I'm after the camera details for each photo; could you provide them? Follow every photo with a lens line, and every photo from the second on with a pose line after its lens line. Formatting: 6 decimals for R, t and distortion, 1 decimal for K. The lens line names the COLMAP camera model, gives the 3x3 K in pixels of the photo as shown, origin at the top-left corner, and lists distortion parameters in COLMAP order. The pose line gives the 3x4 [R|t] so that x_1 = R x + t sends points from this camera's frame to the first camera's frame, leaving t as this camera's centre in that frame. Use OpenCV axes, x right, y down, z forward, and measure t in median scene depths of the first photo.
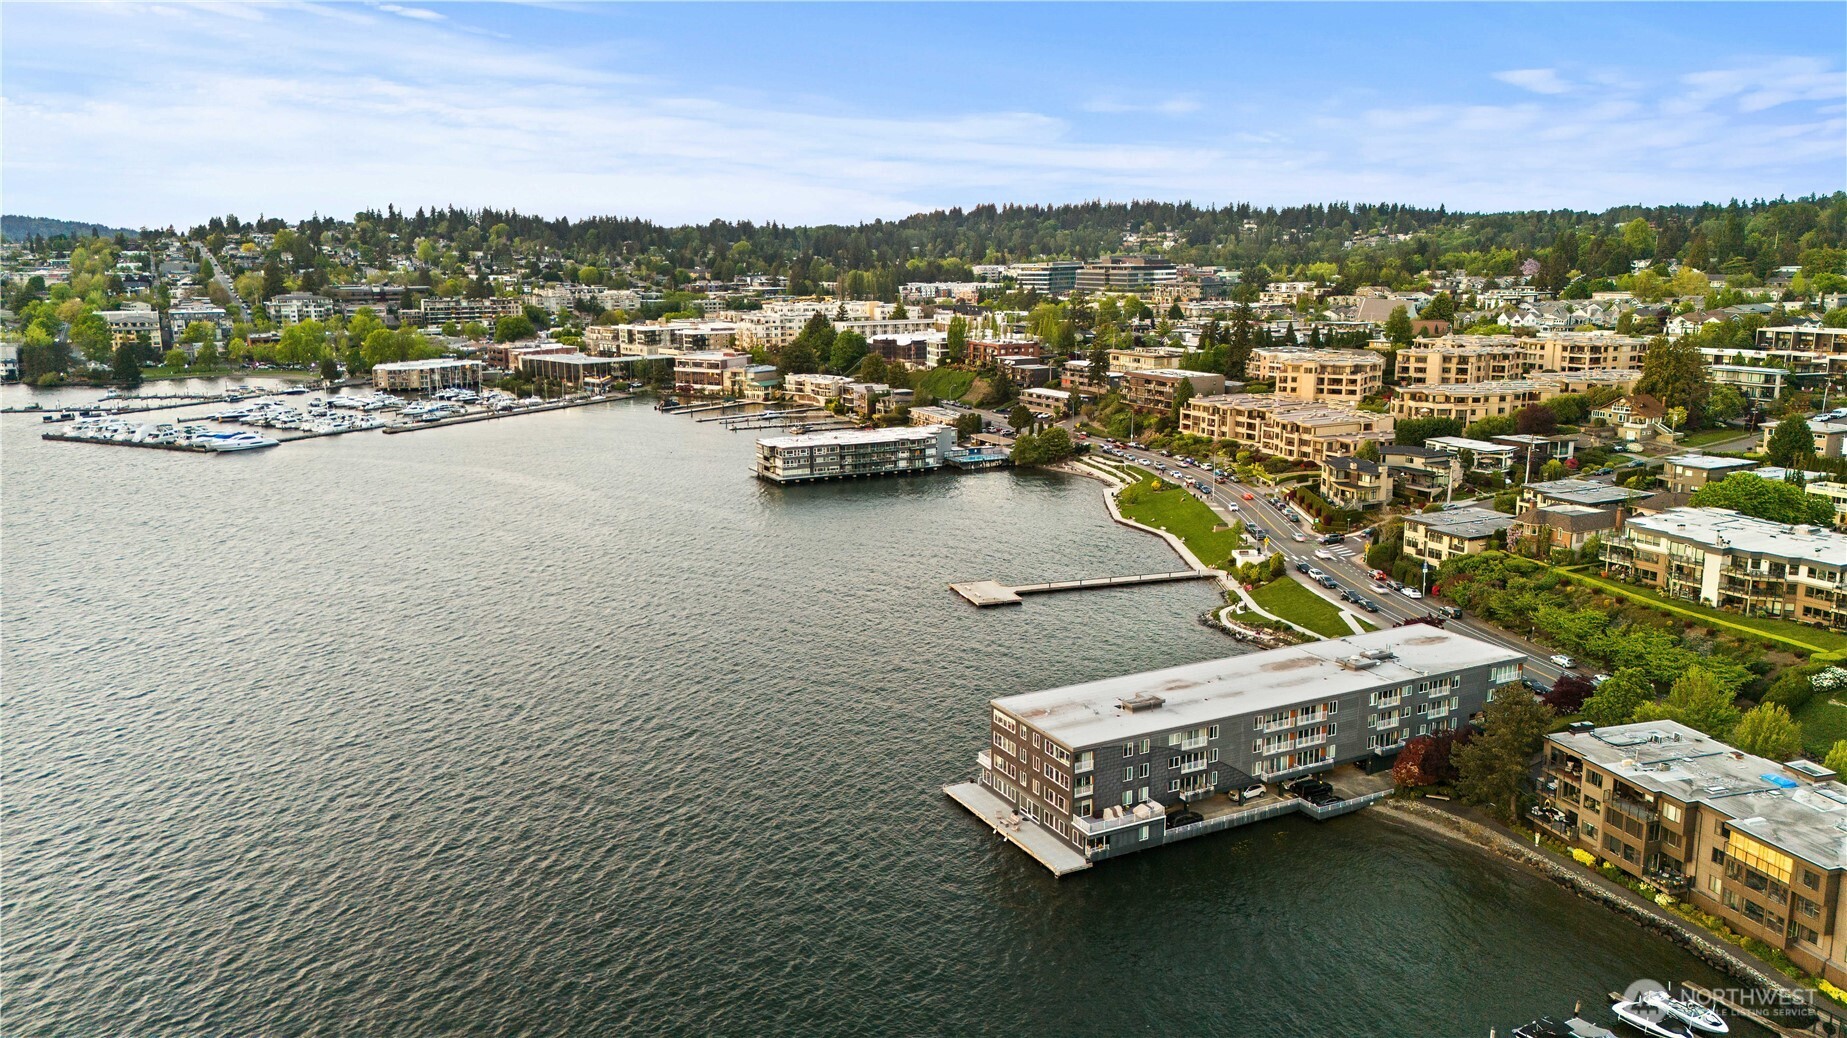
lens RADIAL K [[1335.3, 0, 923.5], [0, 1335.3, 519.0], [0, 0, 1]] dist [0.071655, -0.053368]
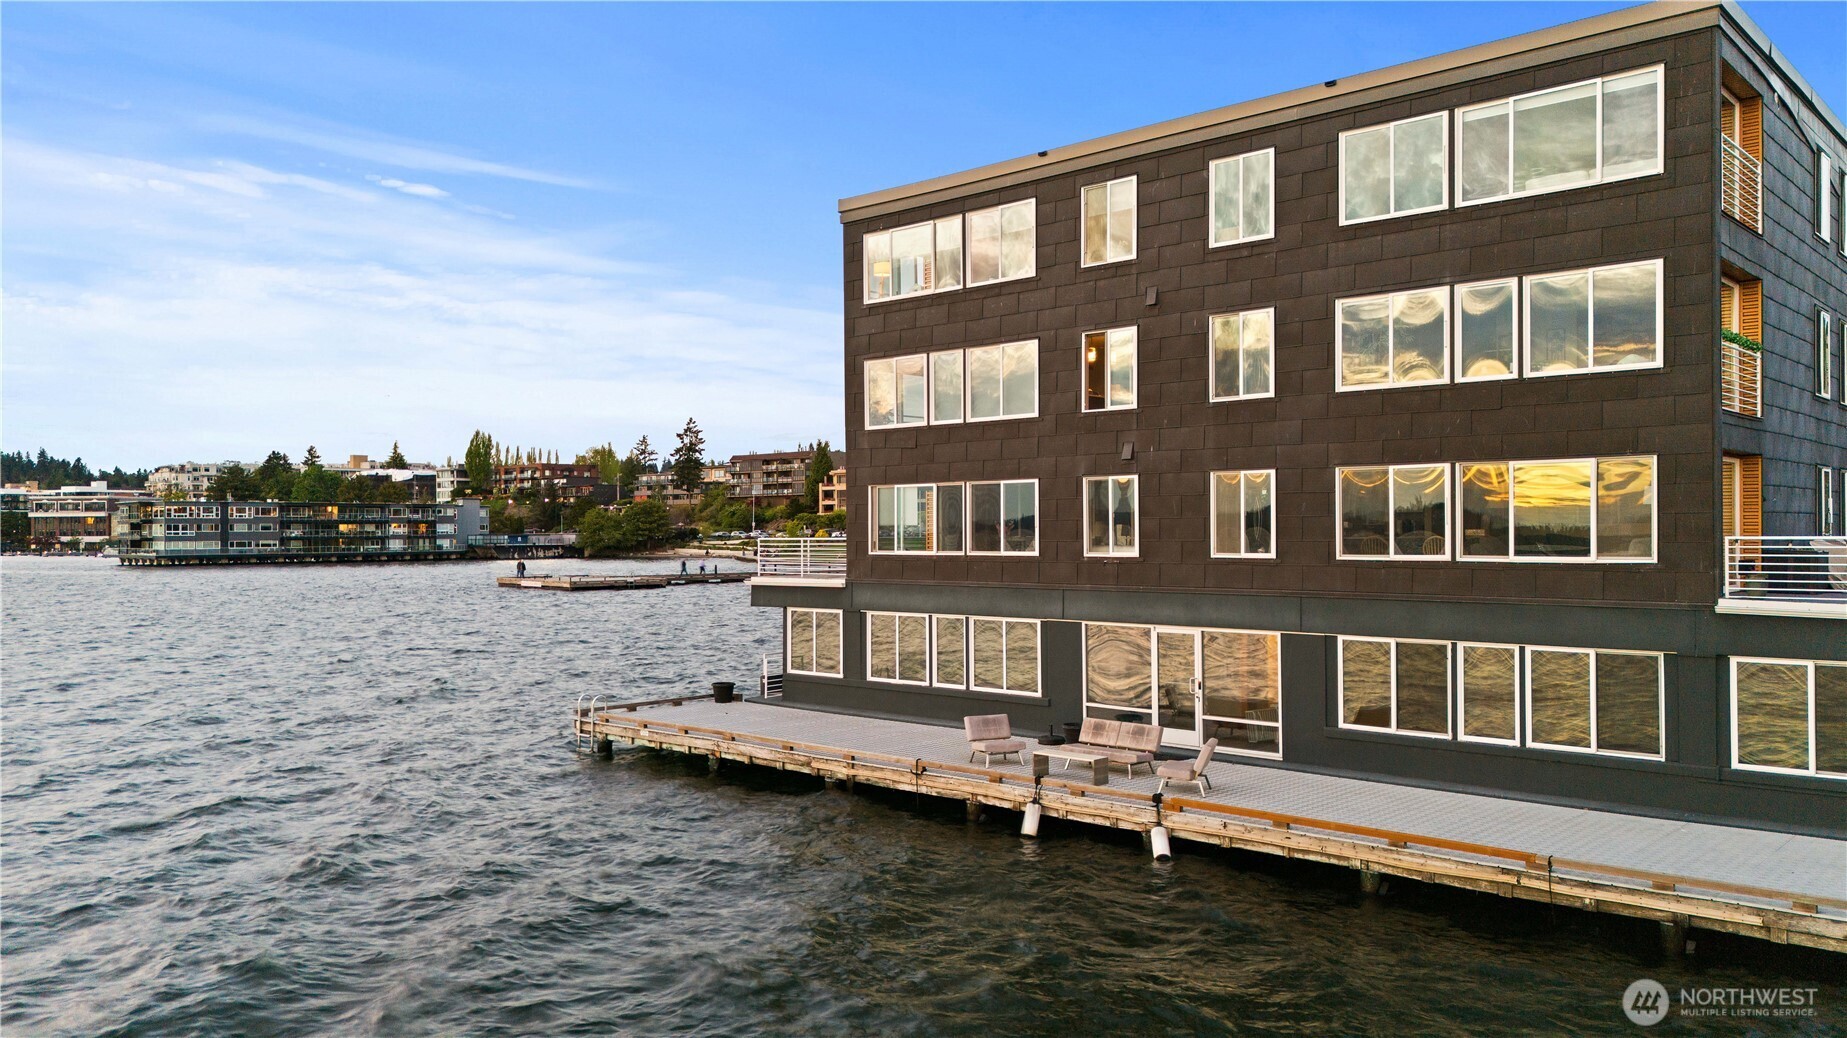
lens RADIAL K [[1335.3, 0, 923.5], [0, 1335.3, 519.0], [0, 0, 1]] dist [0.071655, -0.053368]
pose [[0.938287, 0.002815, 0.345846, -0.005542], [0.071382, 0.976861, -0.201611, 0.203071], [-0.338411, 0.213856, 0.916375, 0.778421]]
